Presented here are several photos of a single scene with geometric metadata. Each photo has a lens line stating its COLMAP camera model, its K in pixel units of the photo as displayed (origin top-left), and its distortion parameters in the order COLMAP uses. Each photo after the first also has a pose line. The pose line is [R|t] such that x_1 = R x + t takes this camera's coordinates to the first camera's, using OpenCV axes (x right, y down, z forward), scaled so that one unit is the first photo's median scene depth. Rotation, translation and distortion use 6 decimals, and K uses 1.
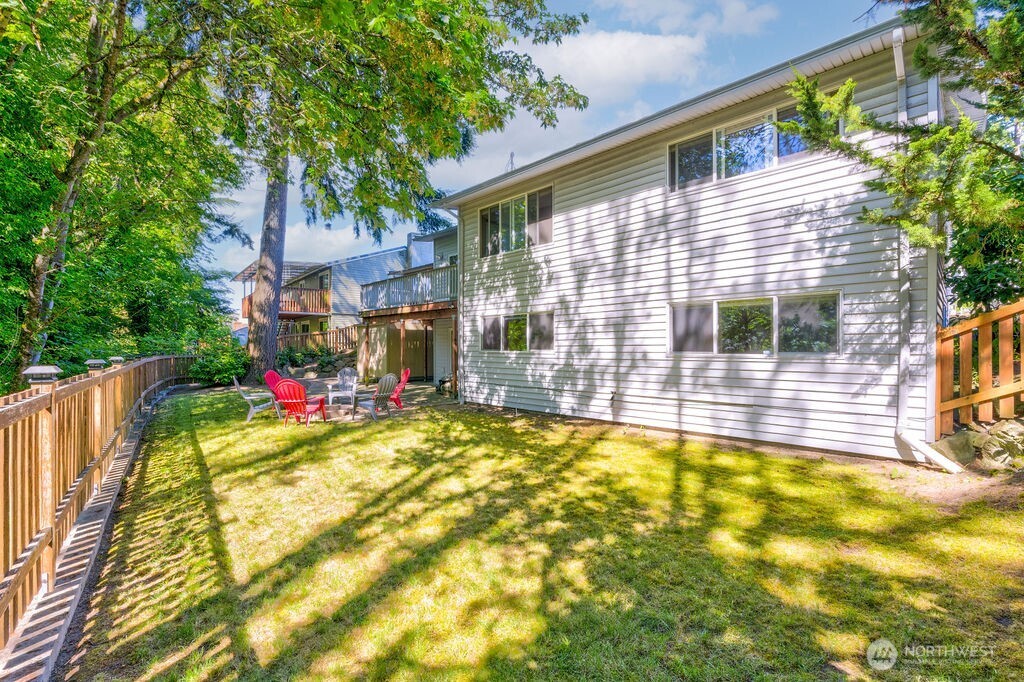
lens RADIAL K [[467.2, 0, 507.3], [0, 467.2, 343.5], [0, 0, 1]] dist [-0.021514, 0.000945]
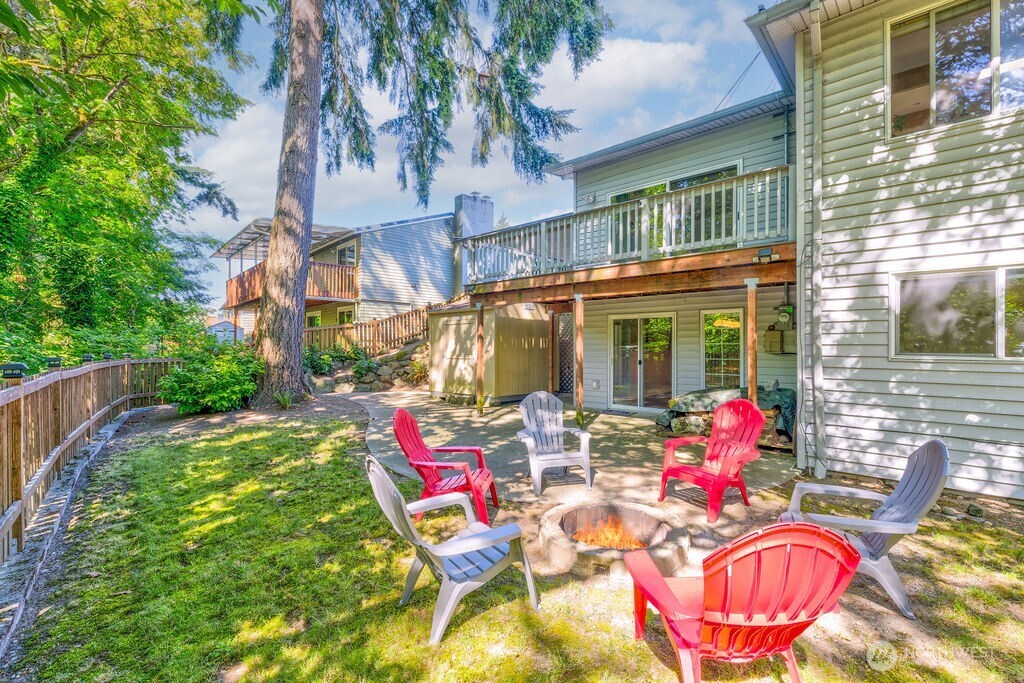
lens RADIAL K [[467.2, 0, 514.7], [0, 467.2, 345.1], [0, 0, 1]] dist [-0.021514, 0.000945]
pose [[0.997532, 0.000636, 0.070217, -0.217276], [-0.000843, 0.999995, 0.002928, 0.003895], [-0.070215, -0.002980, 0.997527, 0.303328]]
